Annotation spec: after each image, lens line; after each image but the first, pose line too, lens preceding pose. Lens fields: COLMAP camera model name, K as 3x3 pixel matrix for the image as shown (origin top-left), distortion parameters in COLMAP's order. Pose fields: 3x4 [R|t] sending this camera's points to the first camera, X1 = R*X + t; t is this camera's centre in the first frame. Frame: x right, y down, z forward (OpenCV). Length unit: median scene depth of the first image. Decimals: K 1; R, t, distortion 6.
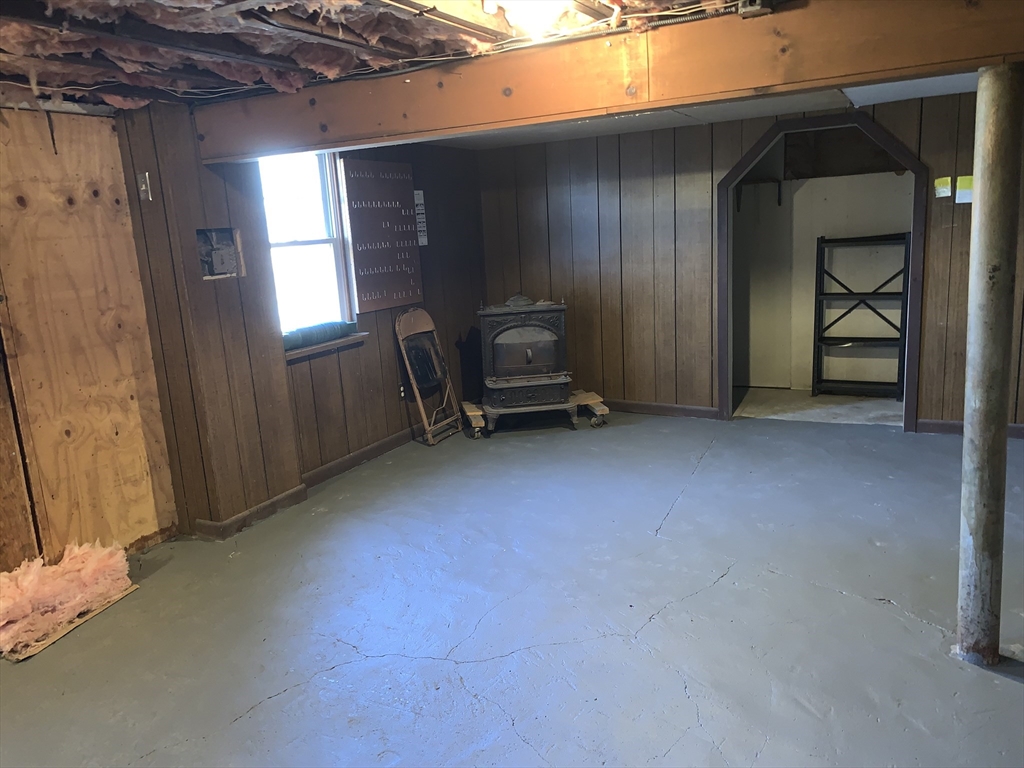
lens RADIAL K [[780.0, 0, 498.4], [0, 780.0, 377.5], [0, 0, 1]] dist [0.090319, -0.157607]
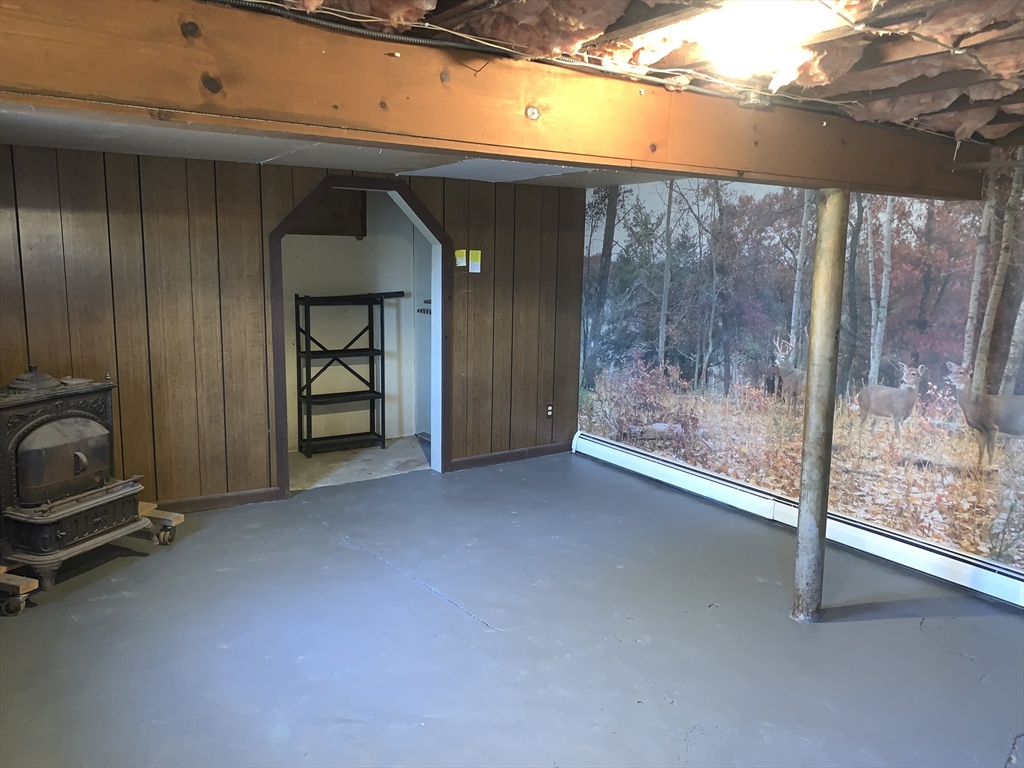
lens RADIAL K [[780.0, 0, 498.4], [0, 780.0, 377.5], [0, 0, 1]] dist [0.090319, -0.157607]
pose [[0.477733, -0.068189, 0.875854, -0.360062], [0.124261, 0.992204, 0.009470, -0.059138], [-0.869672, 0.104311, 0.482482, 0.349376]]
